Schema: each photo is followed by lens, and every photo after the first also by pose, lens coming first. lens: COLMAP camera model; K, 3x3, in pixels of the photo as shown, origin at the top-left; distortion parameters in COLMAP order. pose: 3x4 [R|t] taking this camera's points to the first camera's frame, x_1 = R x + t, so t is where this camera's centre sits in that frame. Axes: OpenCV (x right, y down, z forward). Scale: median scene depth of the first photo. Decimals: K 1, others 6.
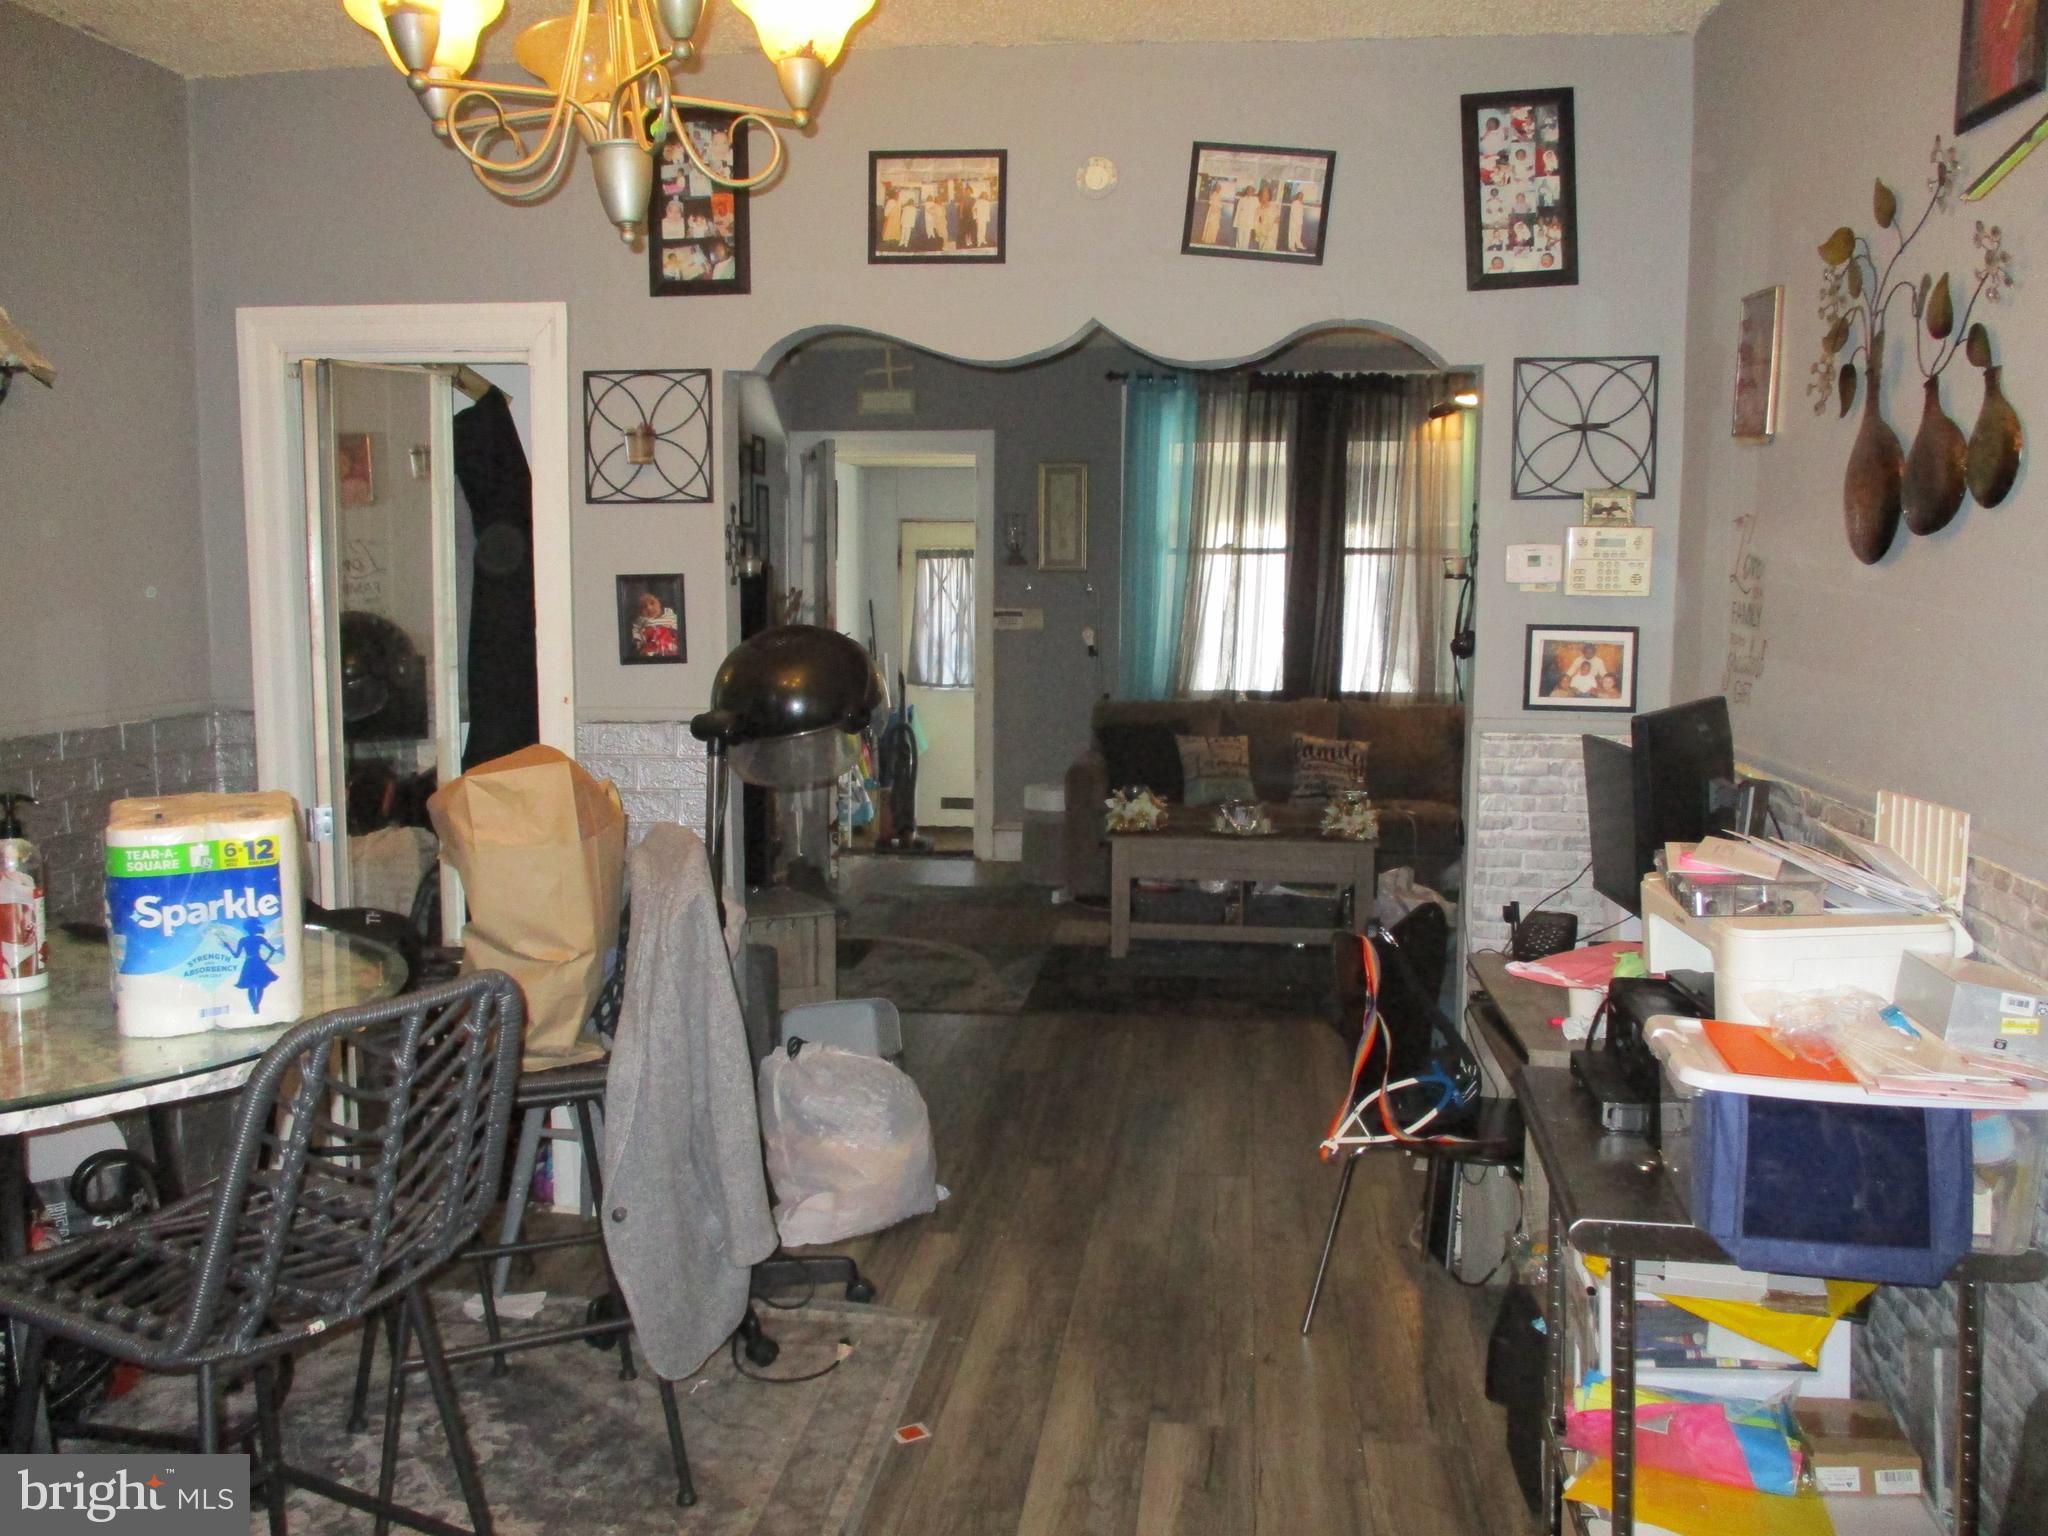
lens RADIAL K [[1699.2, 0, 1035.6], [0, 1699.2, 759.4], [0, 0, 1]] dist [-0.031948, 0.007988]
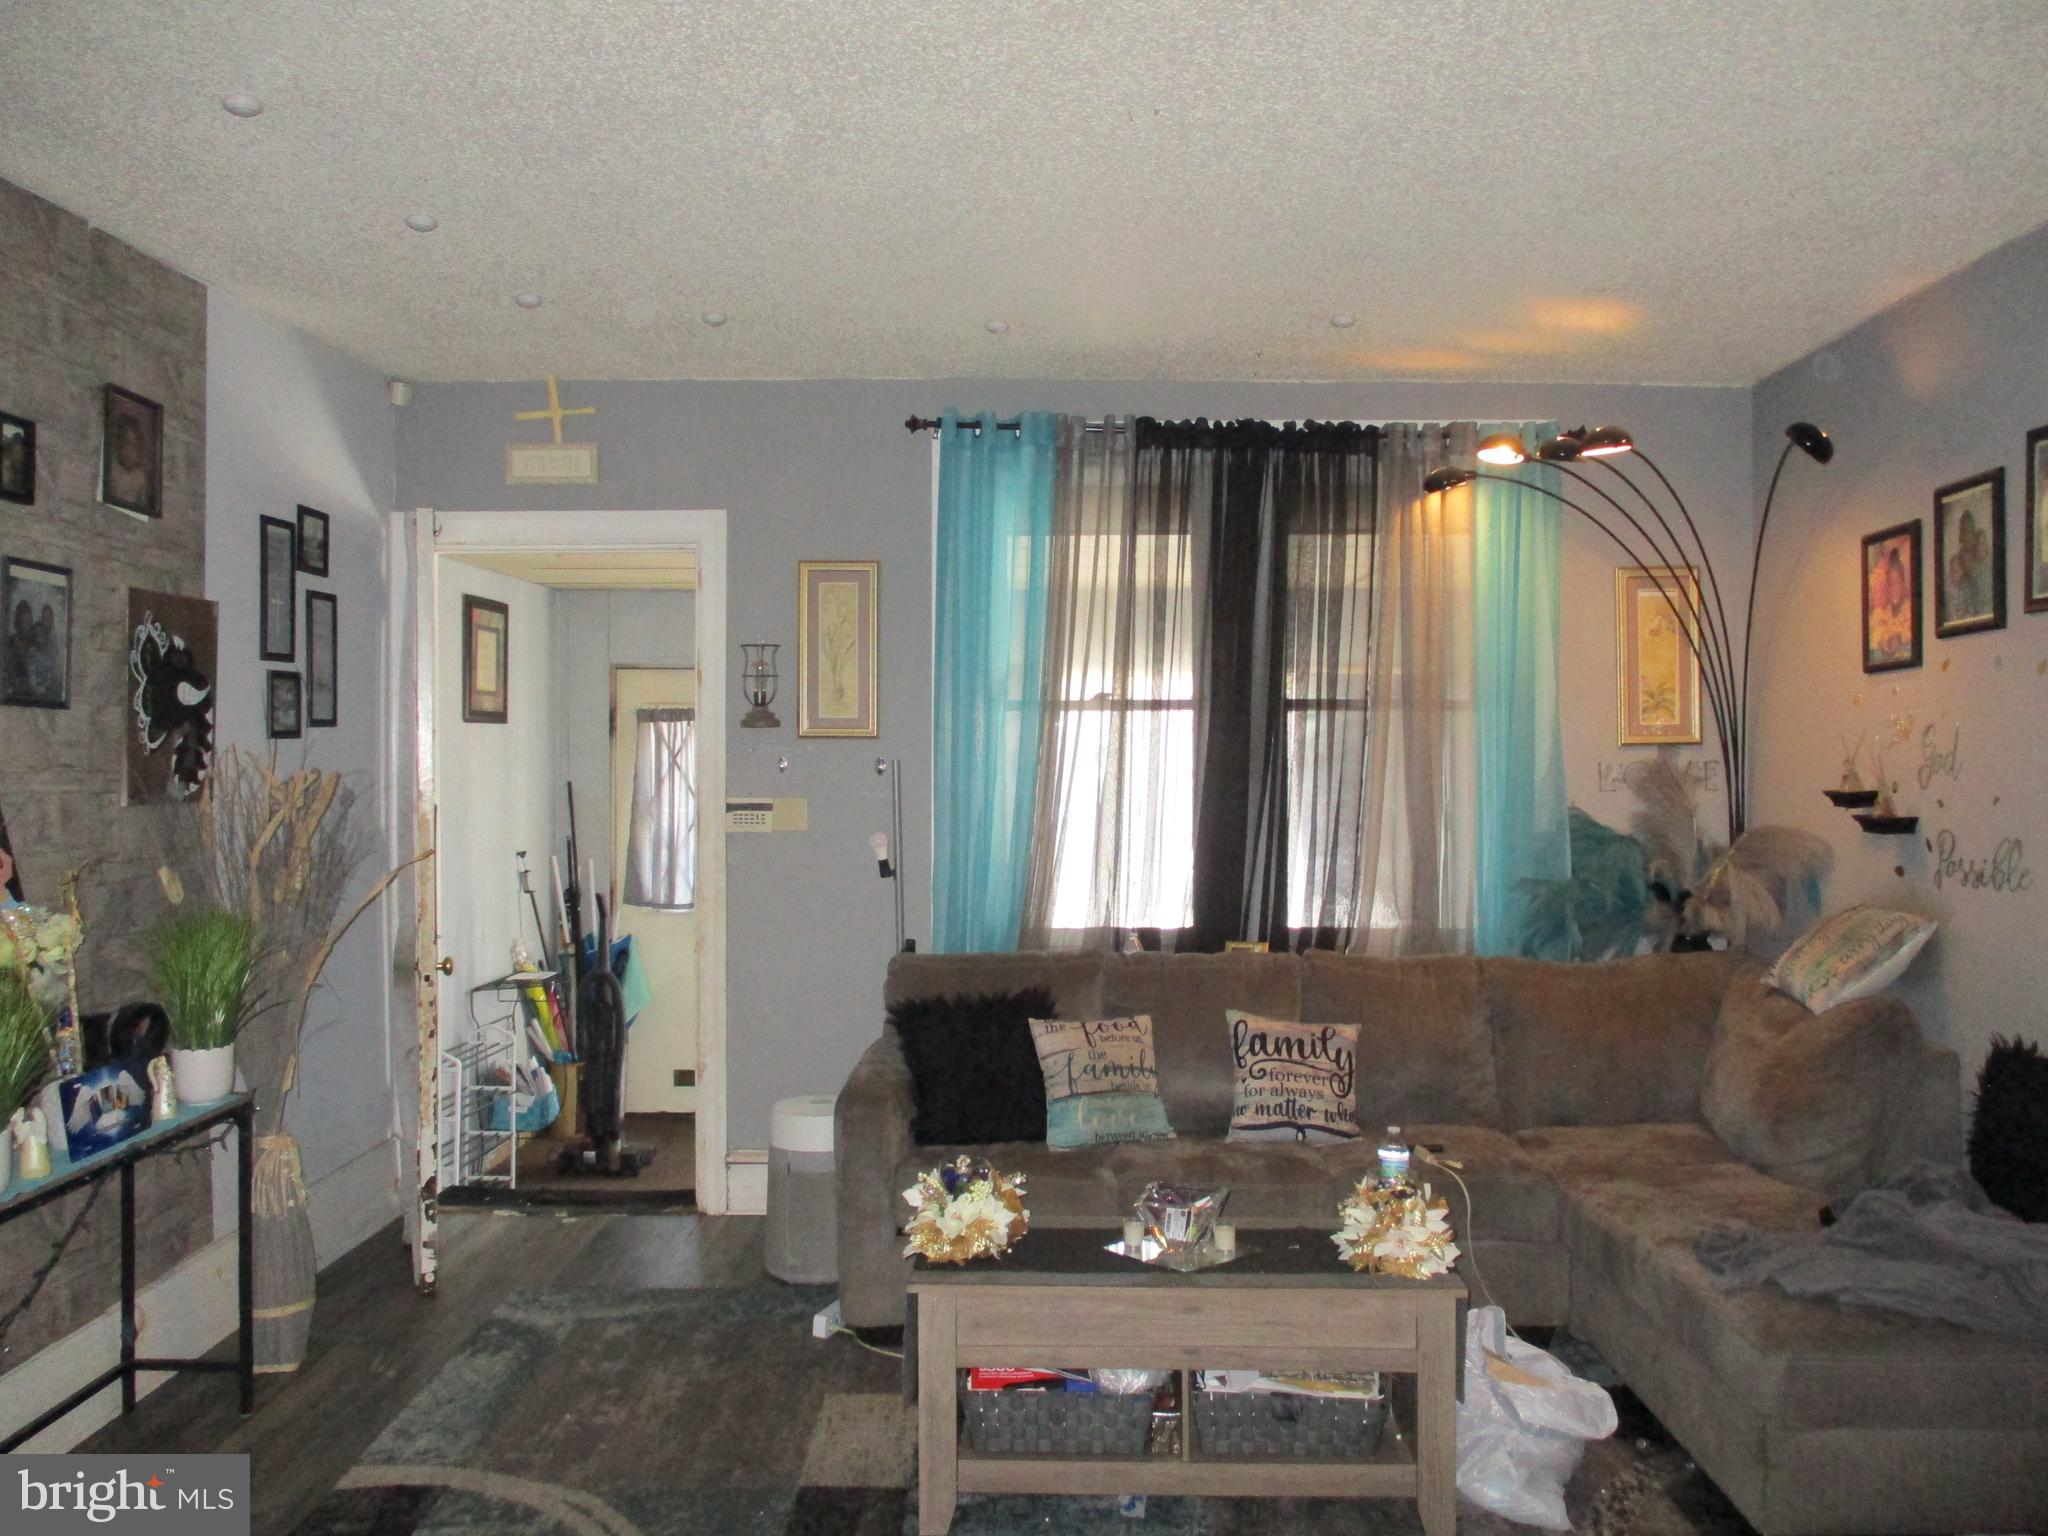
lens RADIAL K [[1699.2, 0, 1024.1], [0, 1699.2, 762.8], [0, 0, 1]] dist [-0.031948, 0.007988]
pose [[0.994820, -0.002206, 0.101632, 0.020648], [0.012247, 0.995084, -0.098278, -0.041157], [-0.100916, 0.099013, 0.989956, 0.390832]]
